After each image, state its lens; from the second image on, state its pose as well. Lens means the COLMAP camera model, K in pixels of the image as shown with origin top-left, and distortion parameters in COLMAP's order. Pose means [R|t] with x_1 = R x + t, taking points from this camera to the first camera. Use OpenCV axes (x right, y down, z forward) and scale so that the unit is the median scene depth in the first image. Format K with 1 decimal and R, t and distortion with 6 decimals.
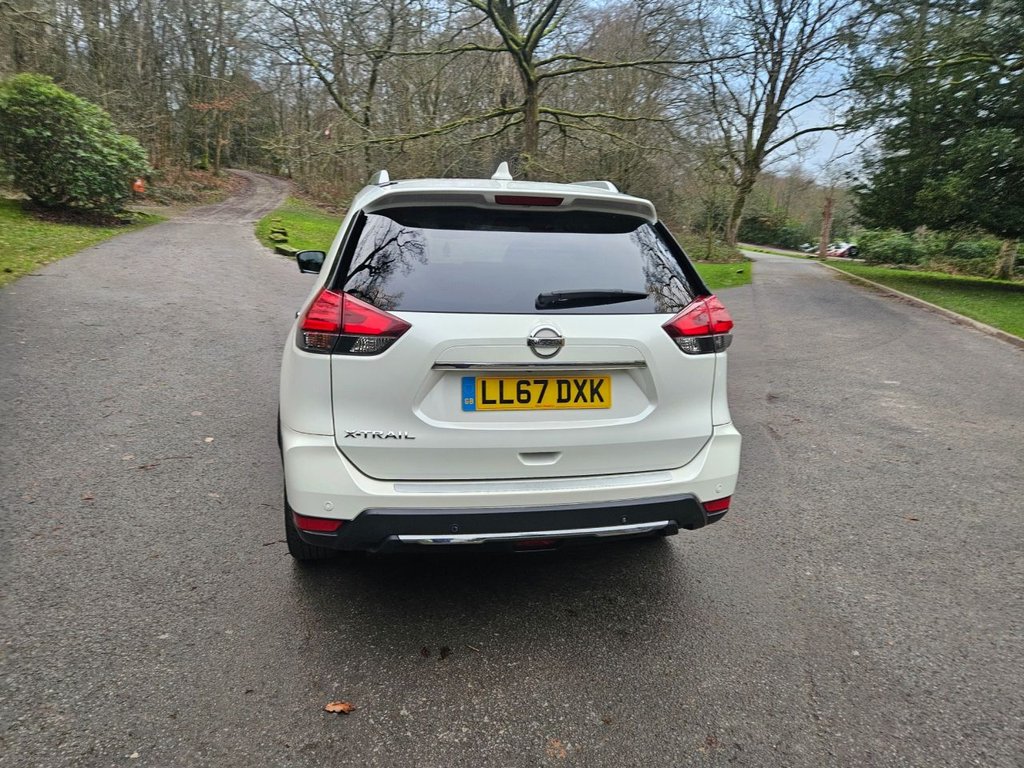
lens RADIAL K [[675.3, 0, 498.3], [0, 675.3, 398.8], [0, 0, 1]] dist [0.067159, -0.050143]
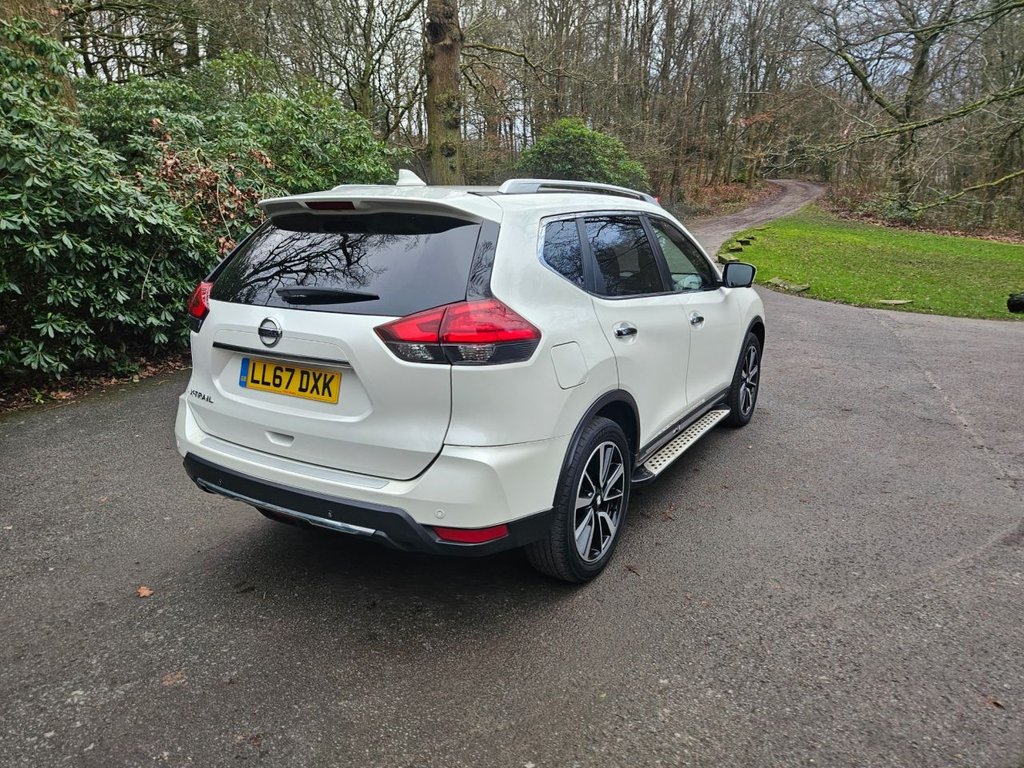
lens RADIAL K [[675.3, 0, 503.9], [0, 675.3, 394.6], [0, 0, 1]] dist [0.067159, -0.050143]
pose [[0.735461, 0.133206, -0.664344, 0.978346], [-0.146491, 0.988555, 0.036040, -0.070583], [0.661542, 0.070814, 0.746557, 0.378806]]
